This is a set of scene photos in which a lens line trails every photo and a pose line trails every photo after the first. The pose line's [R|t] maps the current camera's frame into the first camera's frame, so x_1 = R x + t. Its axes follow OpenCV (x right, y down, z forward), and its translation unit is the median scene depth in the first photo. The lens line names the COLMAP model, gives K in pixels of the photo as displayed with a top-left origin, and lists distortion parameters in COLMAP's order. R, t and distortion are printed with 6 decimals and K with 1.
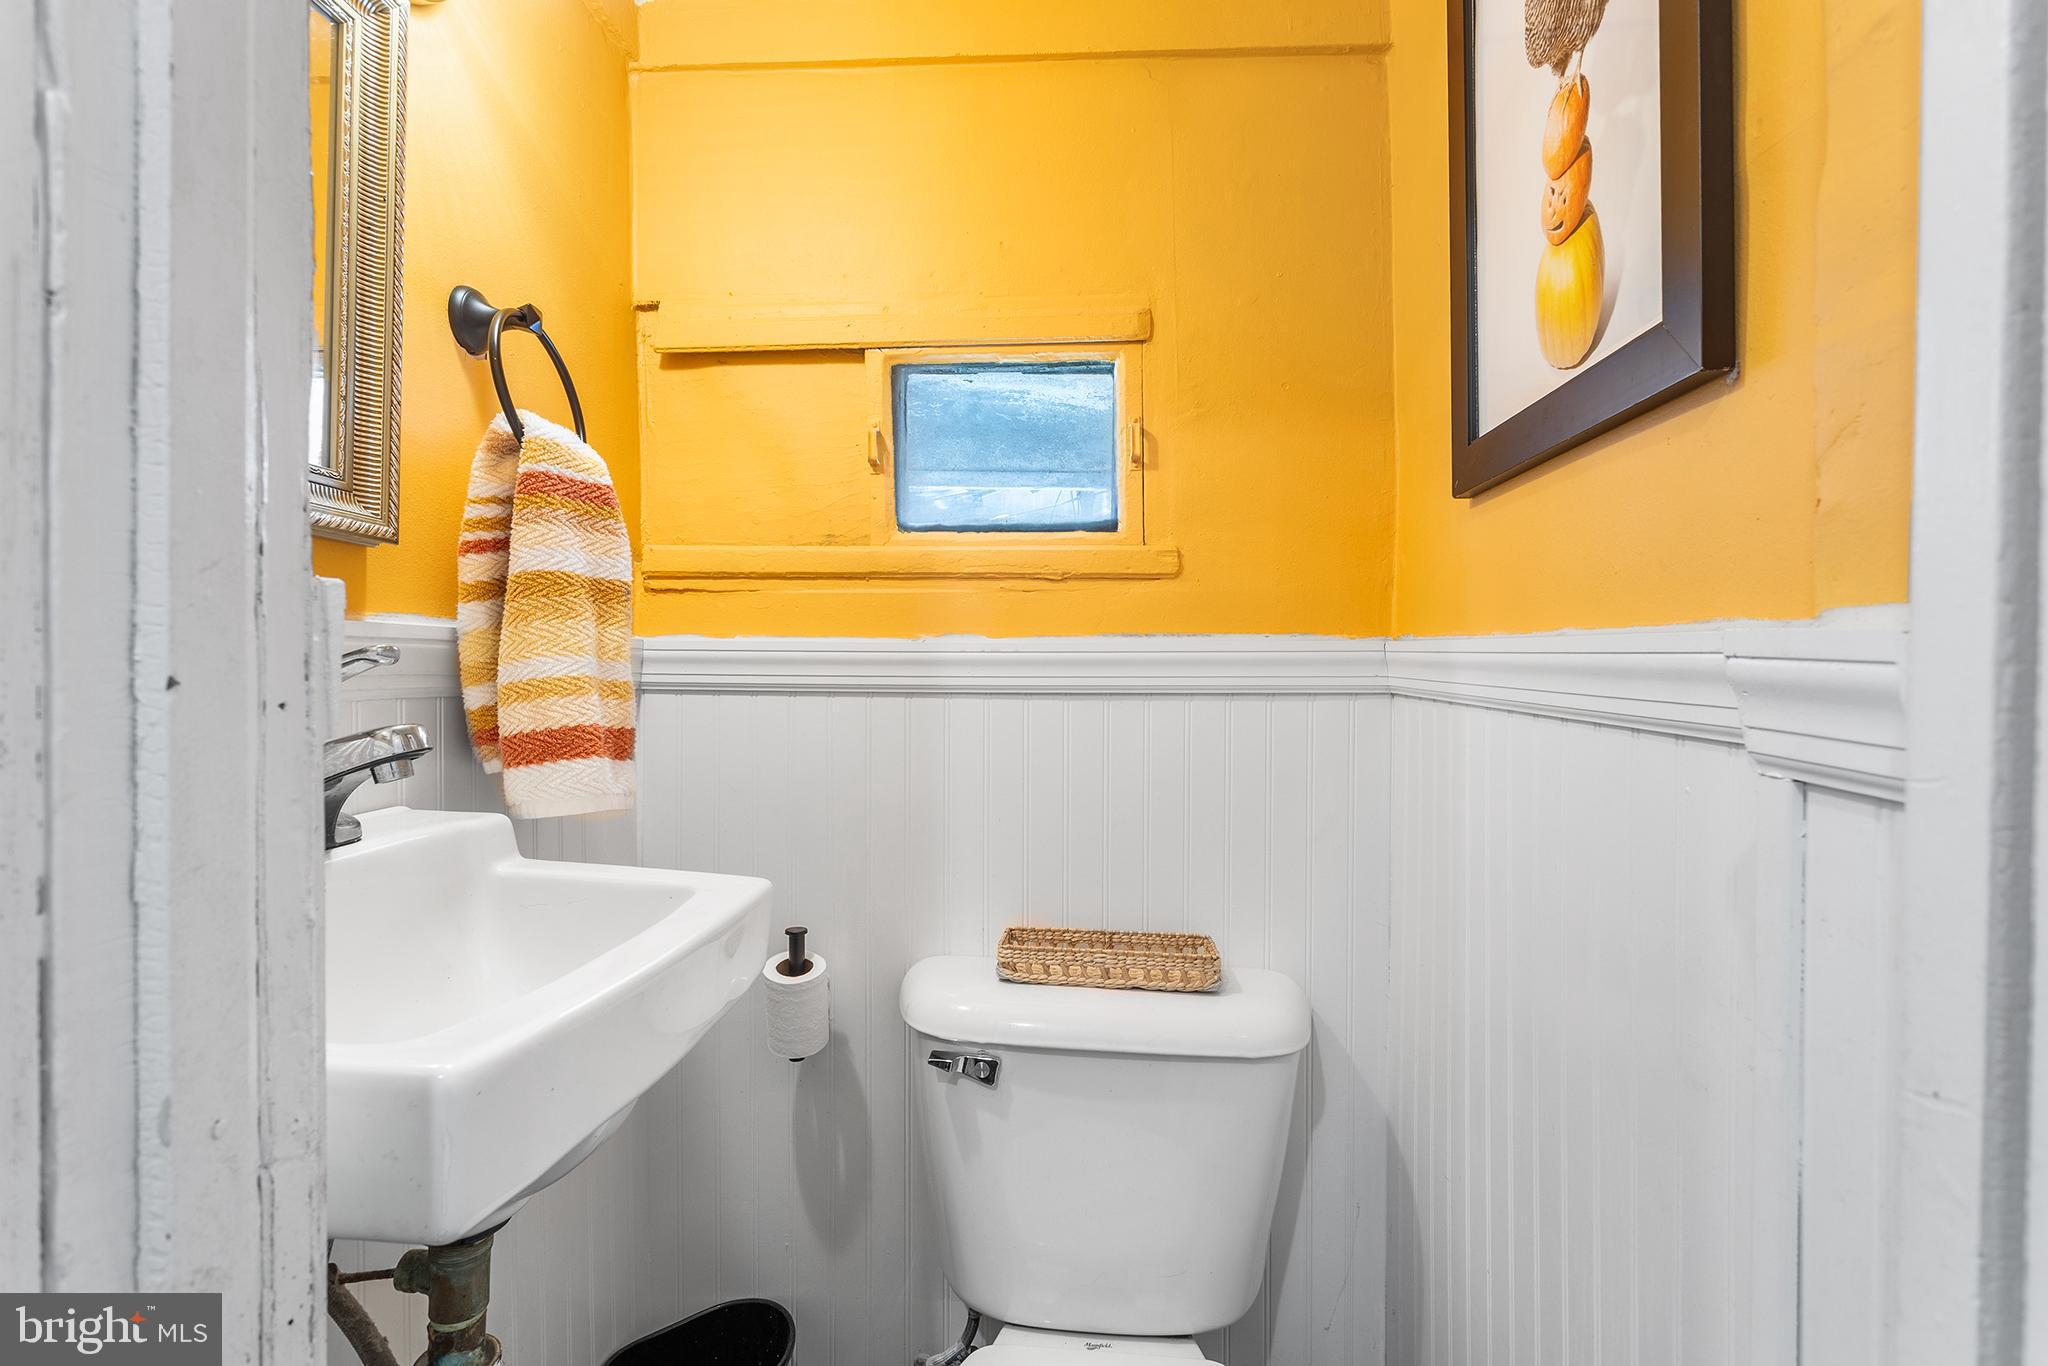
lens RADIAL K [[997.6, 0, 1029.7], [0, 997.6, 684.1], [0, 0, 1]] dist [-0.000202, 0.002728]
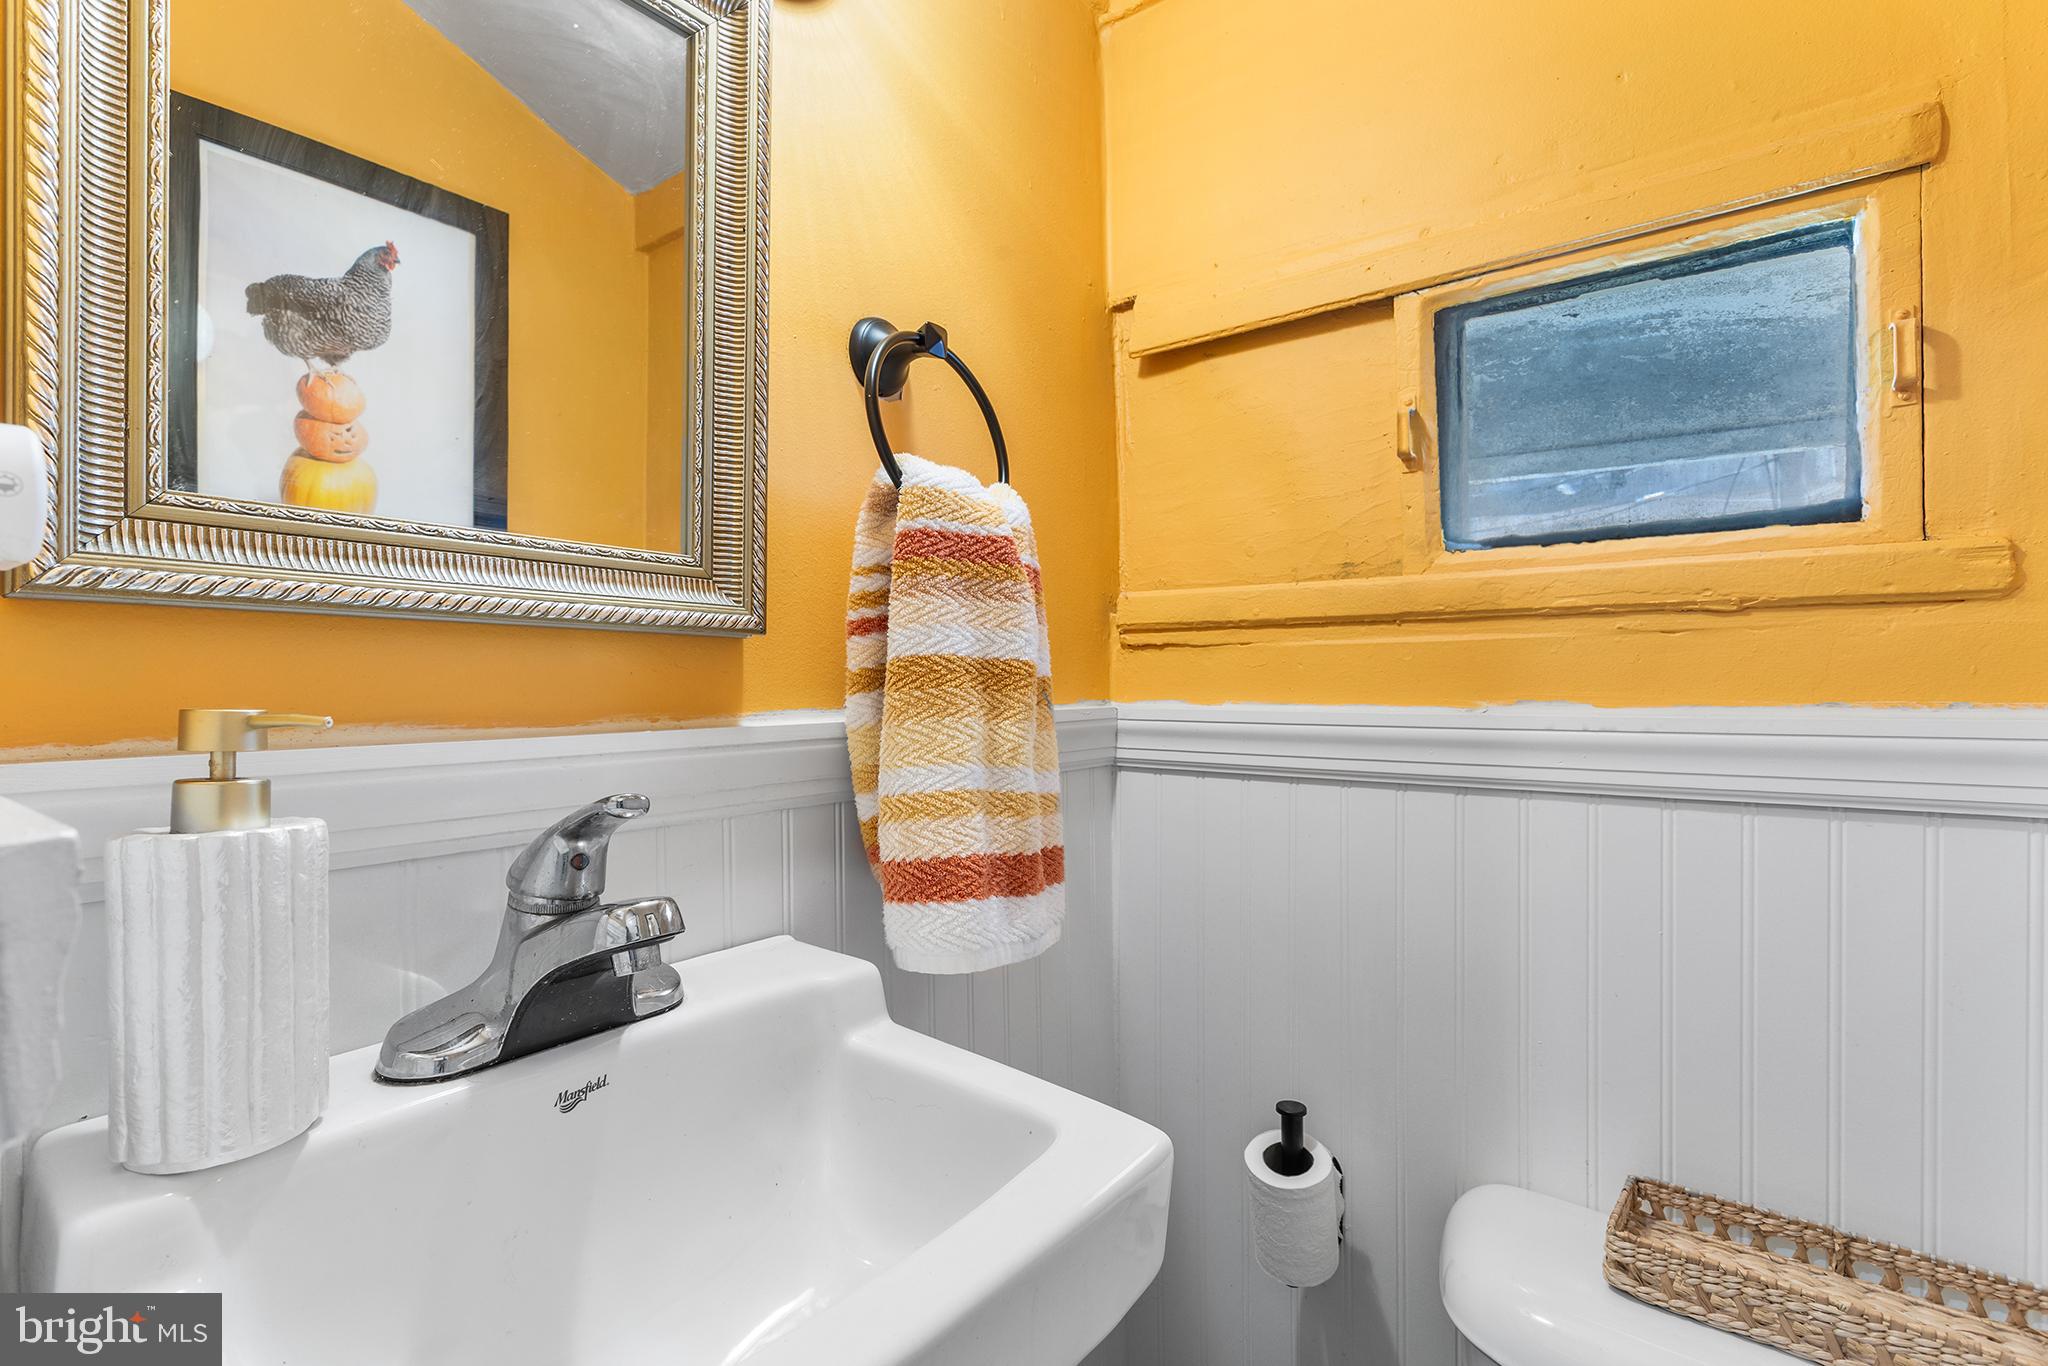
lens RADIAL K [[997.6, 0, 1019.7], [0, 997.6, 694.0], [0, 0, 1]] dist [-0.000202, 0.002728]
pose [[0.824619, -0.000777, -0.565688, 0.015794], [0.002361, 0.999995, 0.002069, -0.058157], [0.565684, -0.003042, 0.824617, 0.272432]]
